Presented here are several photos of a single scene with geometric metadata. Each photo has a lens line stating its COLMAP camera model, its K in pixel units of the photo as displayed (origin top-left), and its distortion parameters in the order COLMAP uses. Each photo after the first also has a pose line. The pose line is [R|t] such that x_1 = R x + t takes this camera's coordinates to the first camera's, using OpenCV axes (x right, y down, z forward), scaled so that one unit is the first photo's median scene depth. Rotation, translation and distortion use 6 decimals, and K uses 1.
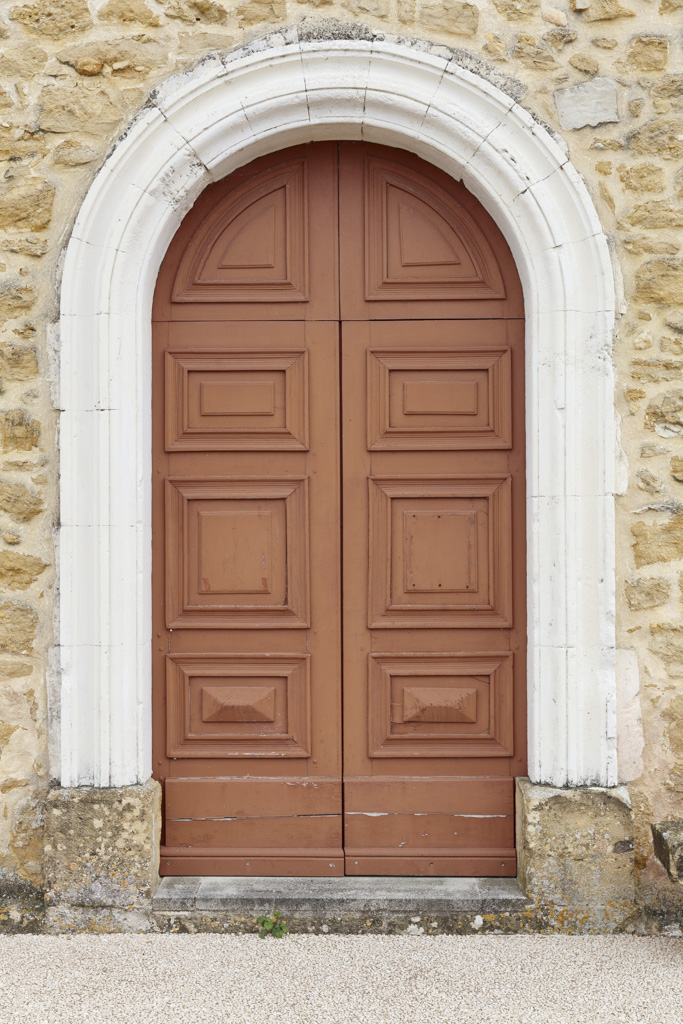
lens RADIAL K [[1410.2, 0, 338.1], [0, 1410.2, 511.1], [0, 0, 1]] dist [0.018488, 0.000000]
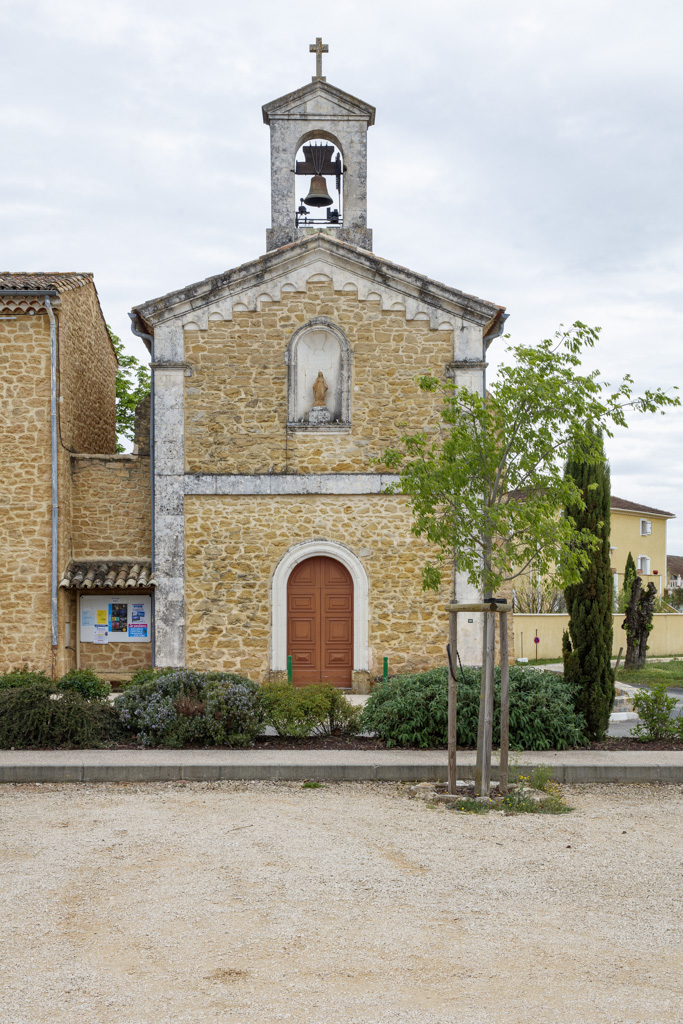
lens RADIAL K [[1279.1, 0, 354.0], [0, 1279.1, 612.6], [0, 0, 1]] dist [0.008354, 0.000000]
pose [[0.998554, 0.004868, 0.053538, -0.141001], [-0.006153, 0.999696, 0.023862, -0.165696], [-0.053405, -0.024157, 0.998281, -4.176955]]
